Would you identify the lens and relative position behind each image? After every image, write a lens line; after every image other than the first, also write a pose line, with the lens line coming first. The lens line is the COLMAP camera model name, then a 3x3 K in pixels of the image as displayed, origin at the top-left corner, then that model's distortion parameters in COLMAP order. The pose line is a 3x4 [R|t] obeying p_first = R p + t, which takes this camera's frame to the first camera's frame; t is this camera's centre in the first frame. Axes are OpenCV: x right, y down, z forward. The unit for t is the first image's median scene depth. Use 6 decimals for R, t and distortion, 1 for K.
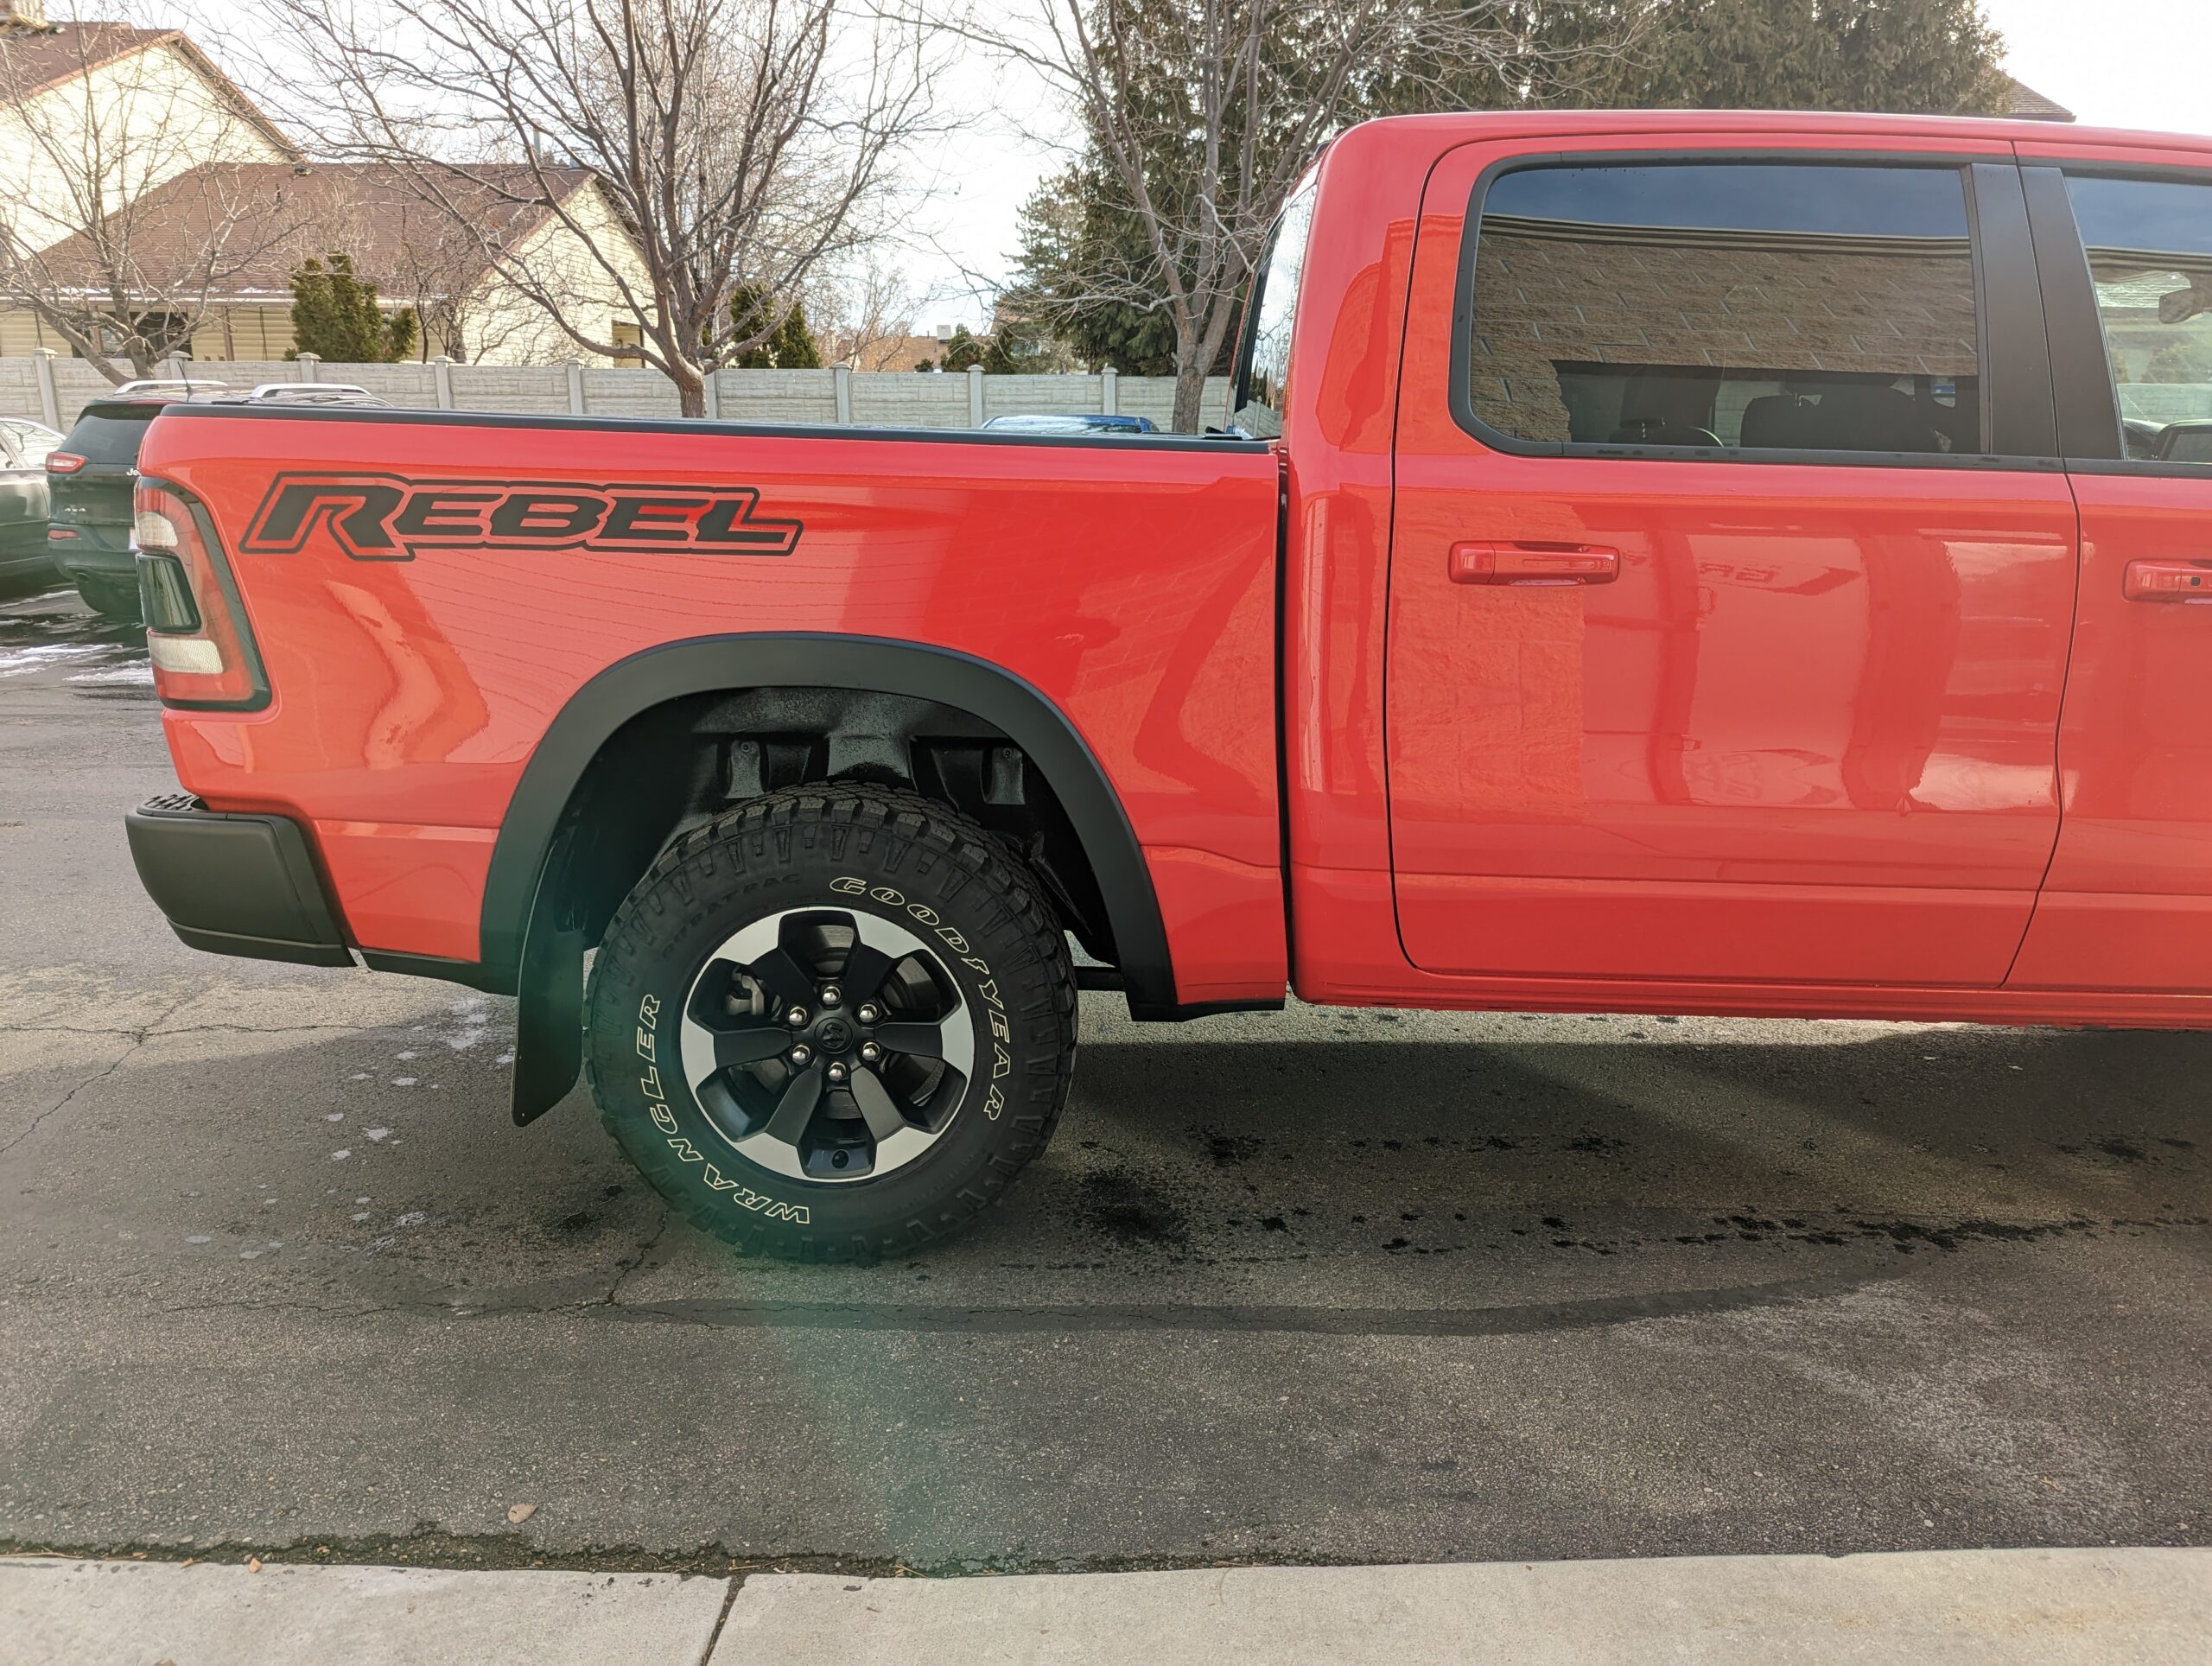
lens RADIAL K [[1619.8, 0, 1281.4], [0, 1619.8, 827.2], [0, 0, 1]] dist [0.063077, -0.063673]
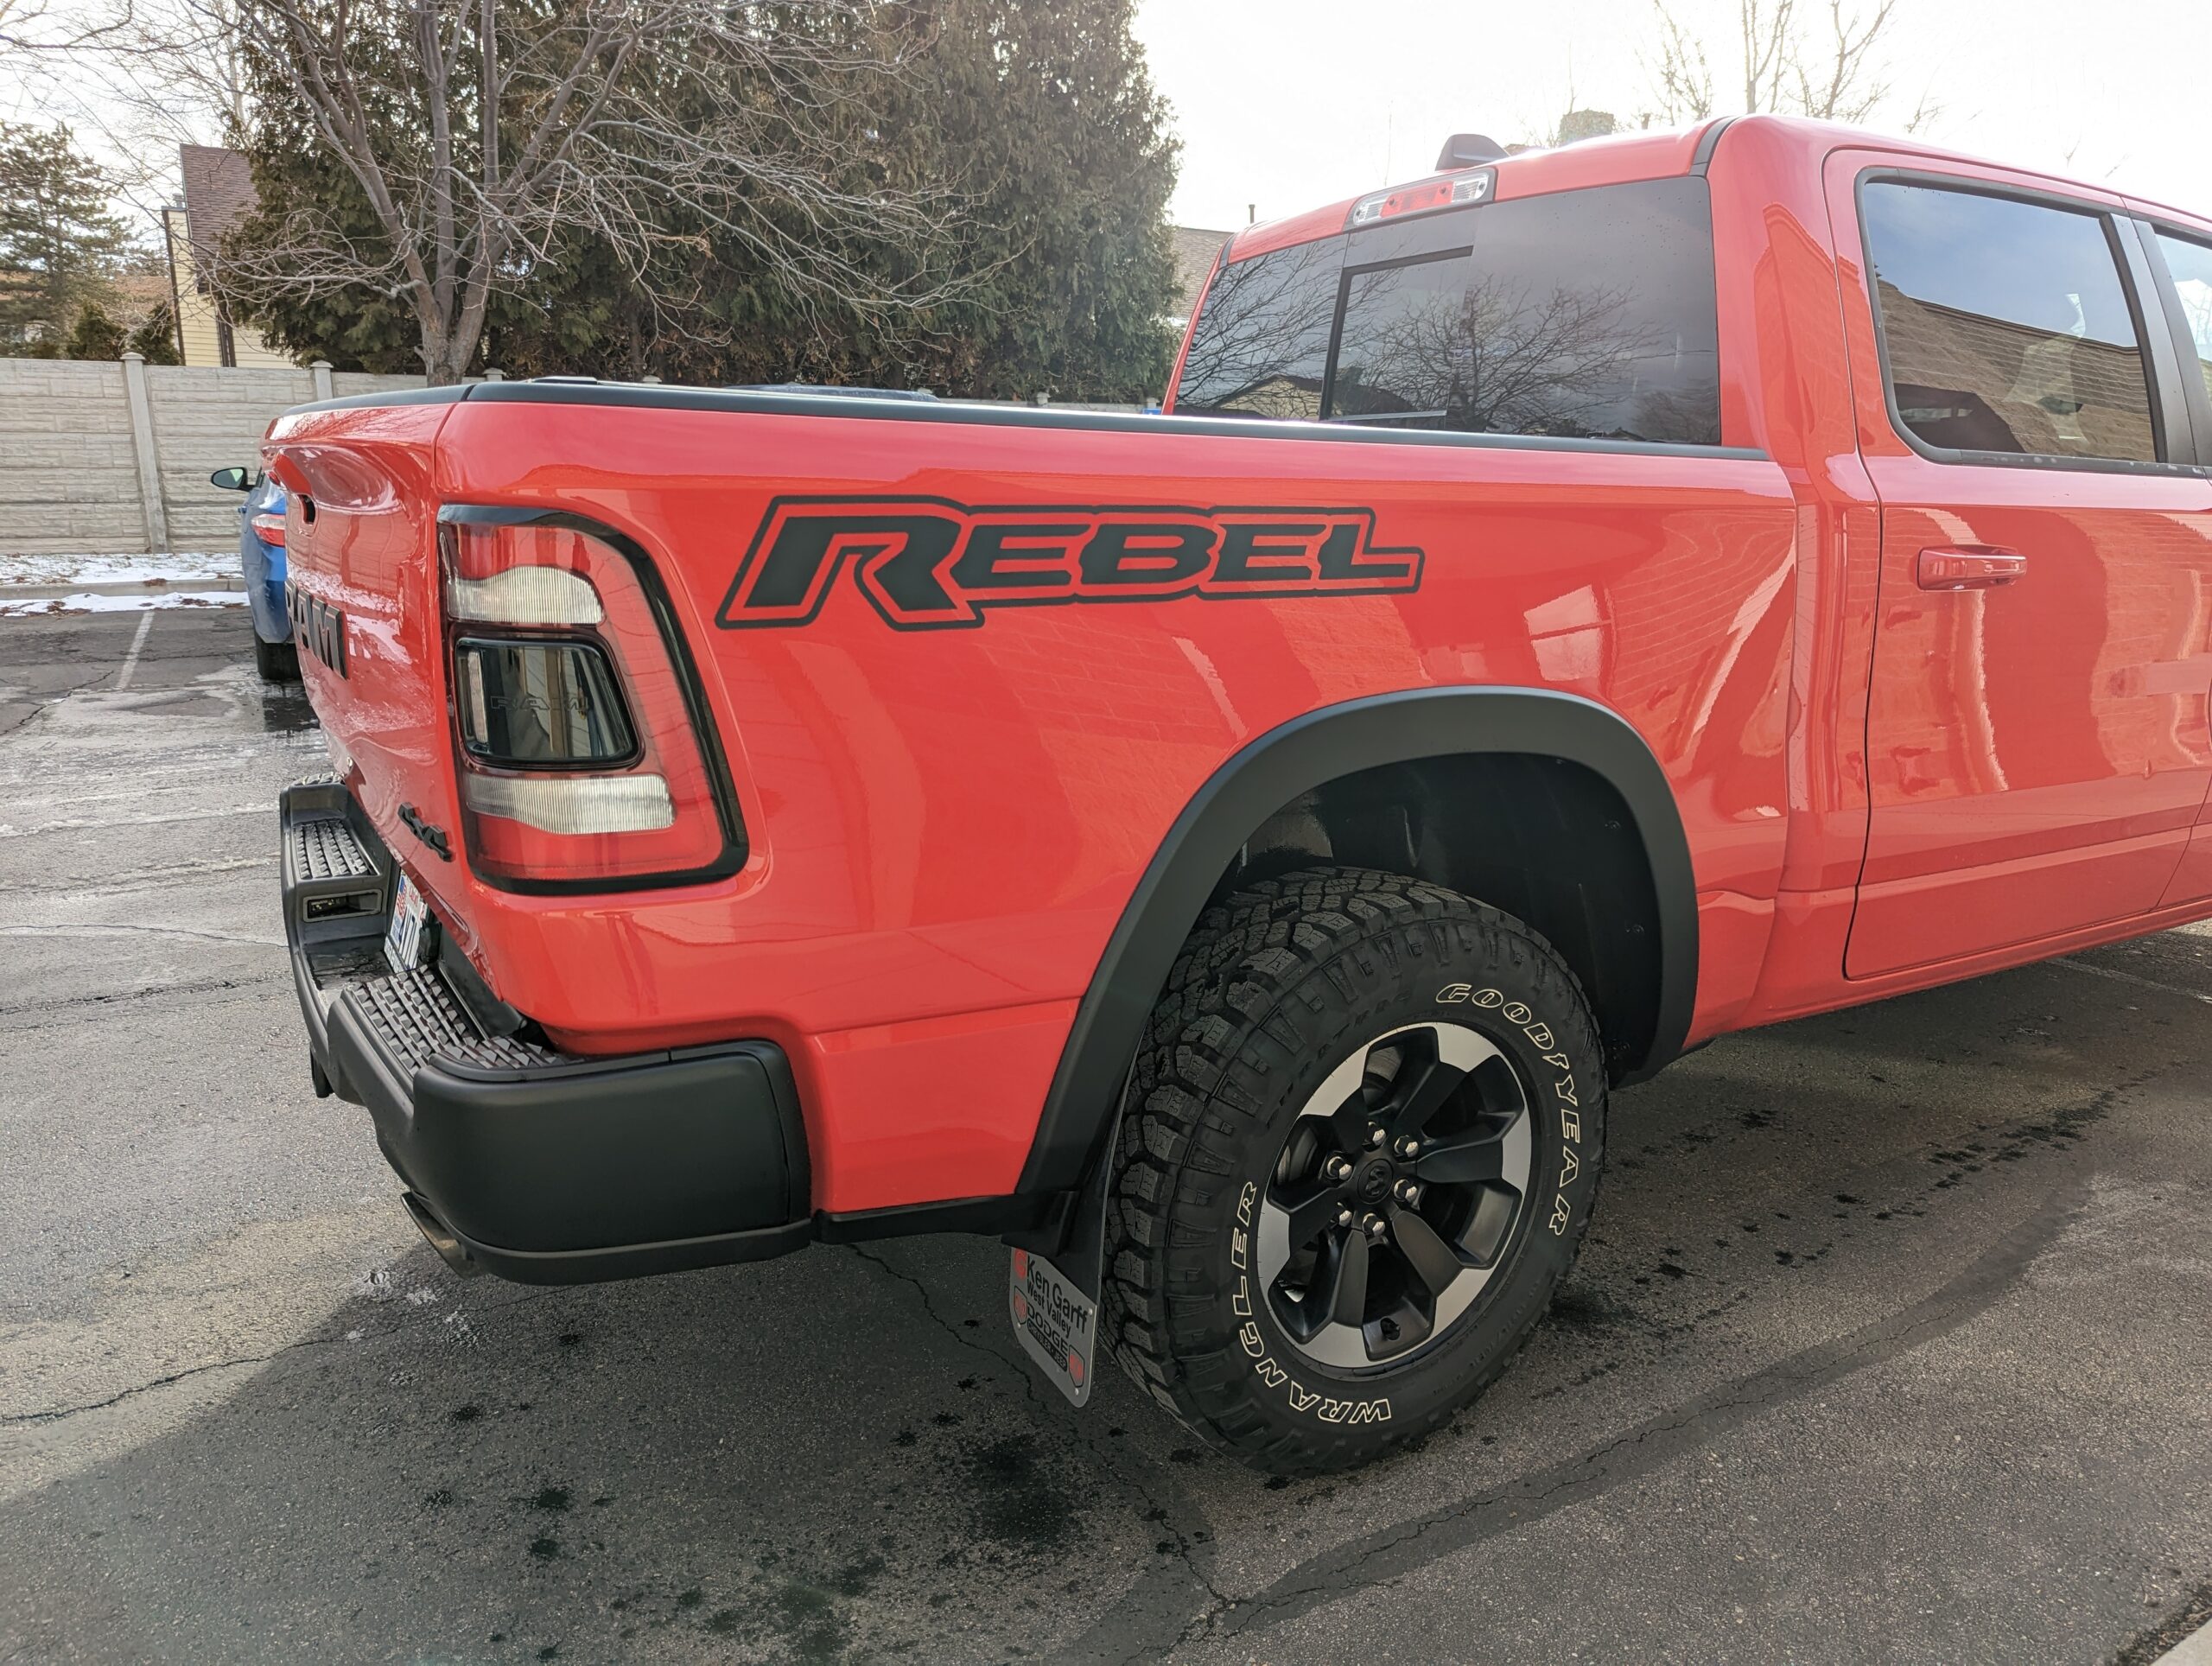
lens RADIAL K [[1538.5, 0, 1106.0], [0, 1538.5, 833.0], [0, 0, 1]] dist [0.043585, -0.033967]
pose [[0.850409, -0.121022, 0.512013, -0.782335], [0.117552, 0.992289, 0.039299, -0.092930], [-0.512821, 0.026768, 0.858078, 0.415373]]
